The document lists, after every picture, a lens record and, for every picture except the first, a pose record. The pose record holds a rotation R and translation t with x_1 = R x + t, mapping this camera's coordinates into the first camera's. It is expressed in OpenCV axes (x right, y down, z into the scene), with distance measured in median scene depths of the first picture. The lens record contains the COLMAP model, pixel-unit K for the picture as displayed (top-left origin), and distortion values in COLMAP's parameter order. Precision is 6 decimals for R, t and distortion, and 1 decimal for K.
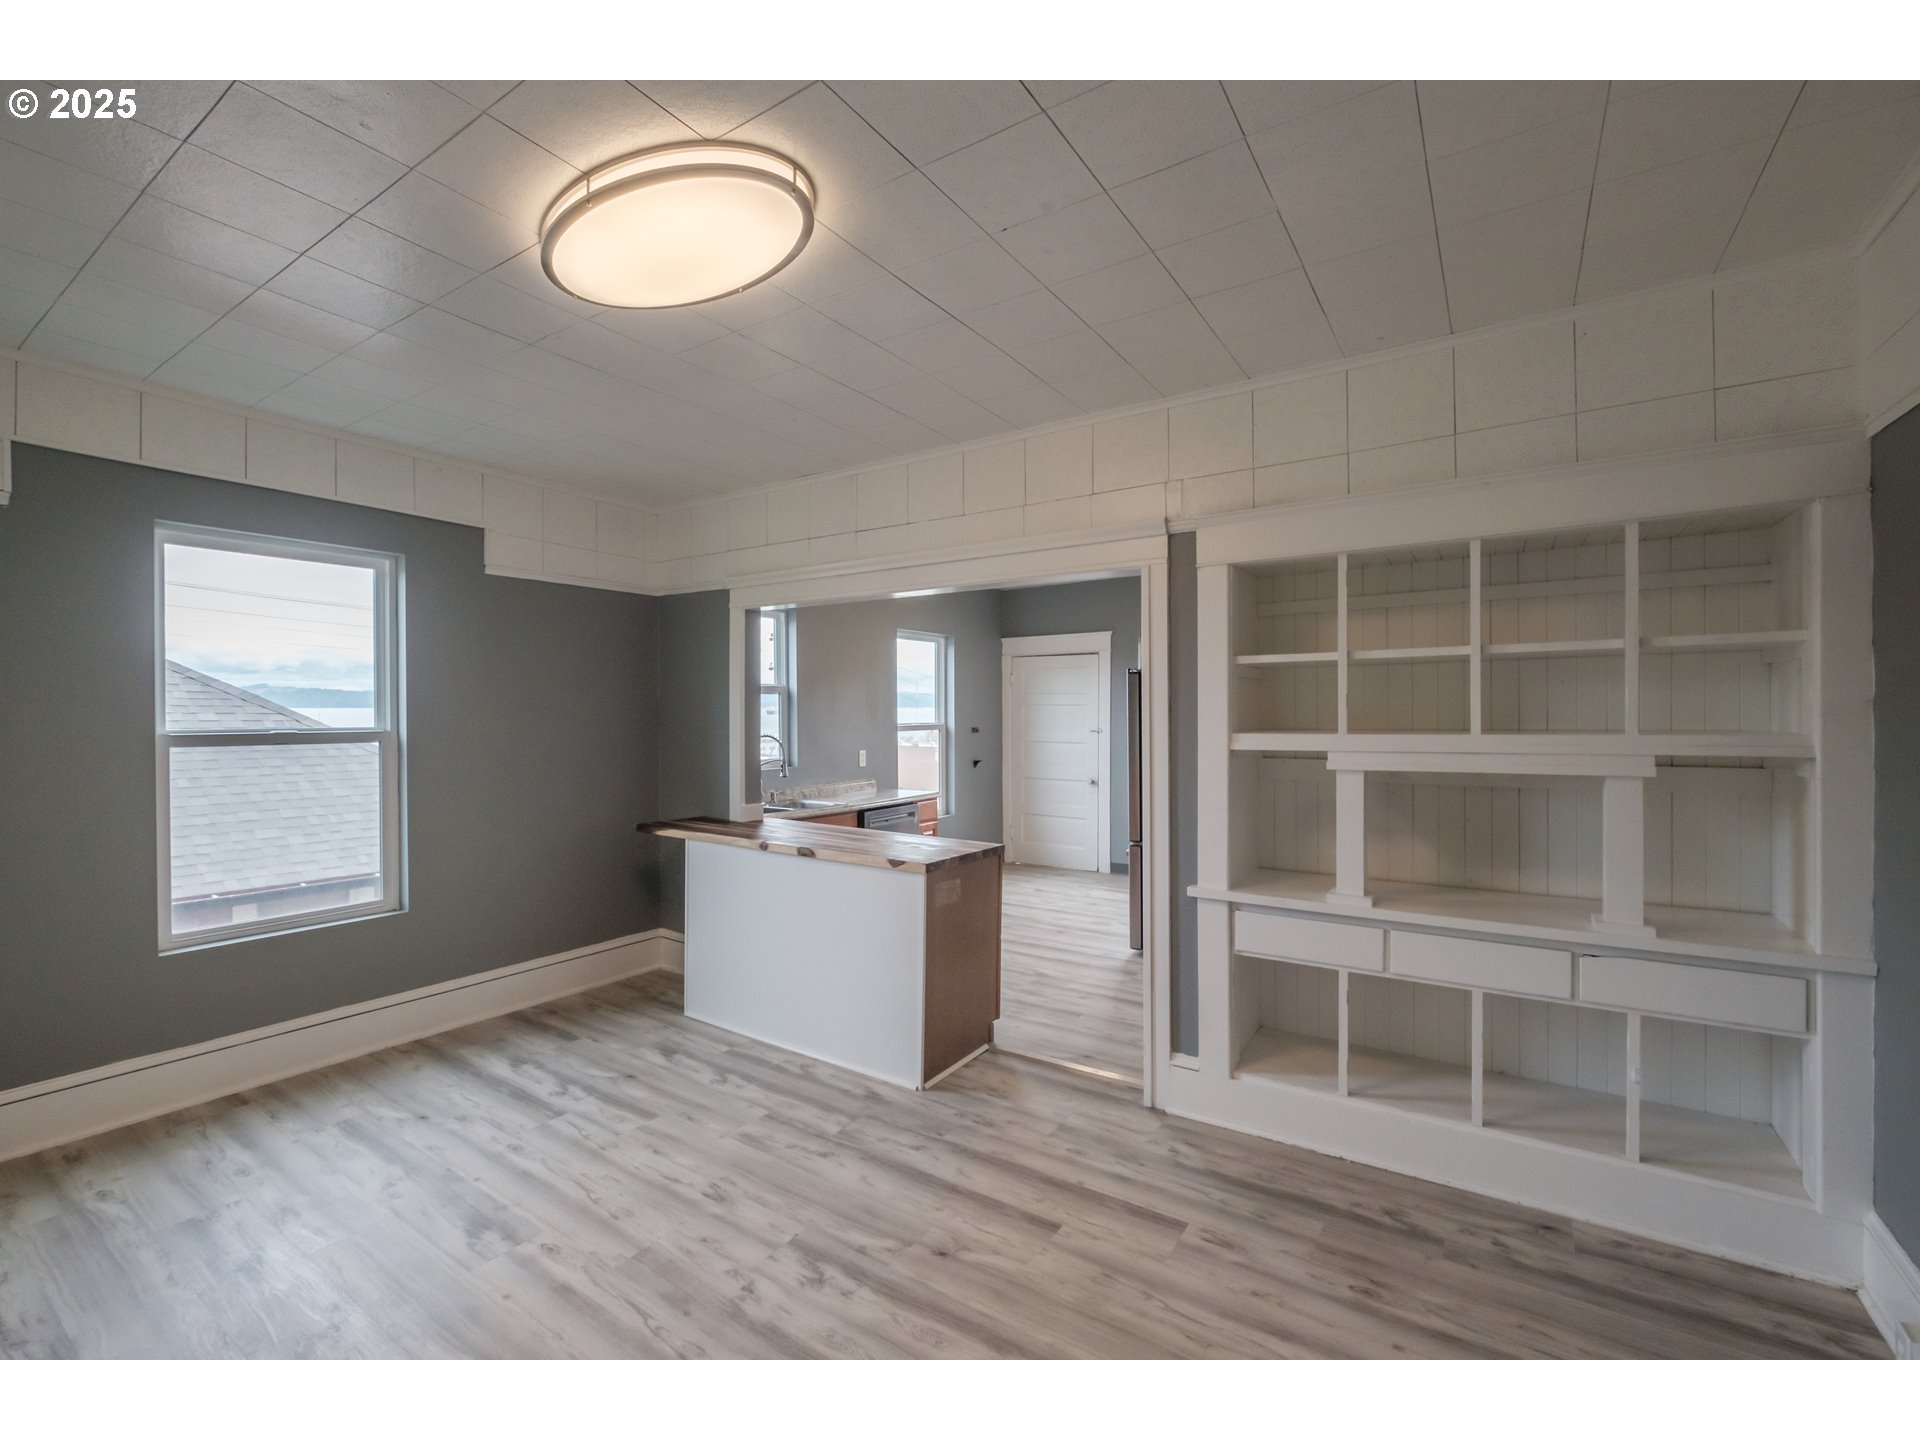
lens RADIAL K [[838.7, 0, 960.0], [0, 838.7, 720.0], [0, 0, 1]] dist [0.000536, 0.000439]
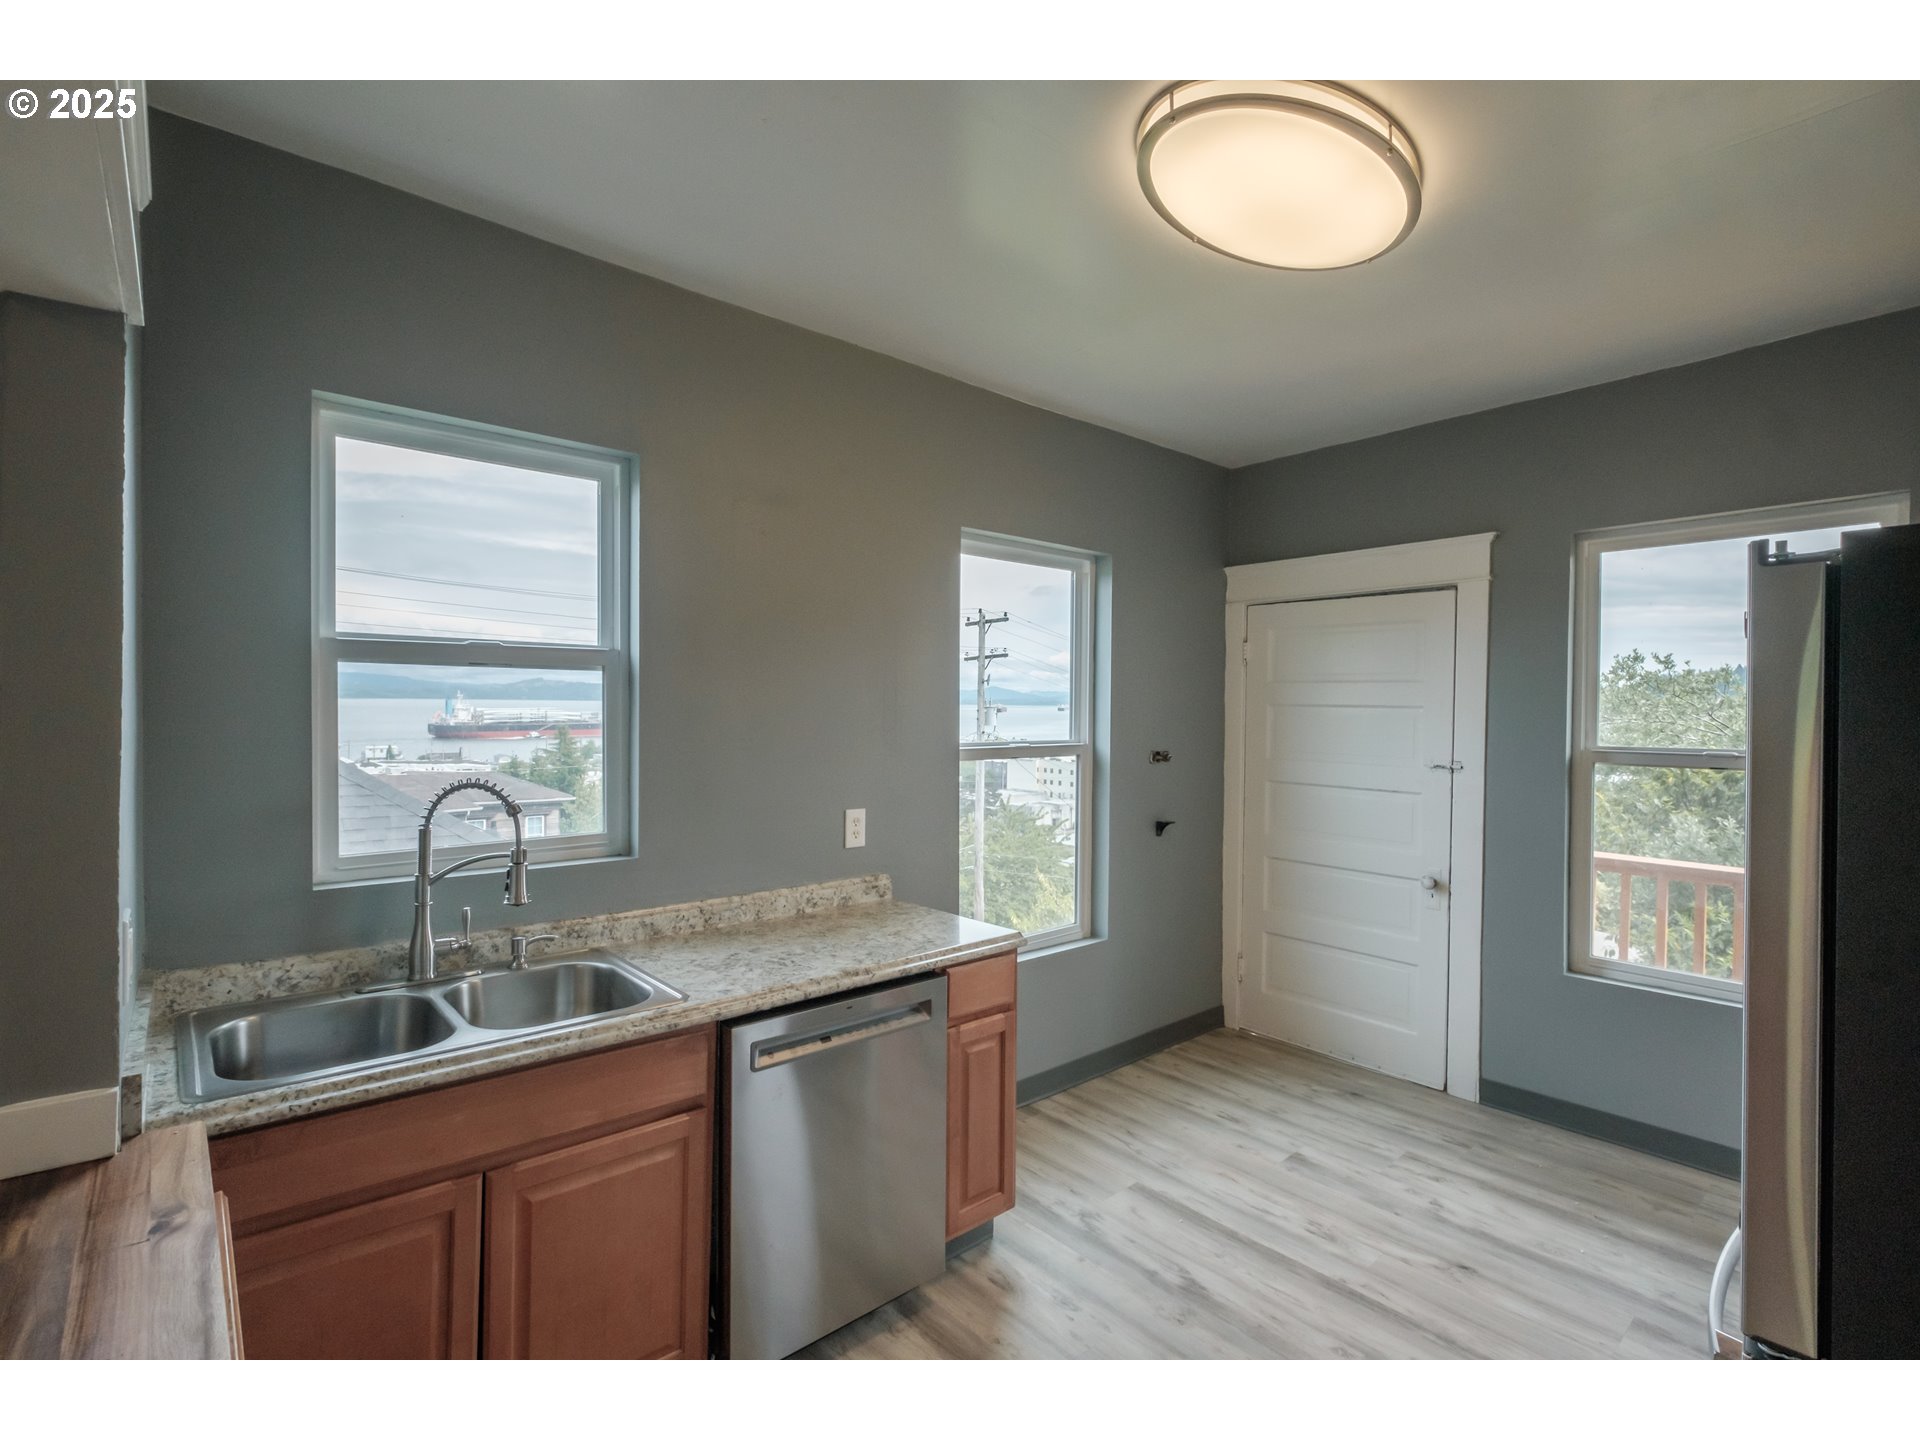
lens RADIAL K [[838.7, 0, 960.0], [0, 838.7, 720.0], [0, 0, 1]] dist [0.000536, 0.000439]
pose [[0.957472, 0.017112, -0.288017, 0.049365], [-0.016060, 0.999853, 0.006016, -0.010805], [0.288078, -0.001134, 0.957606, 0.553347]]
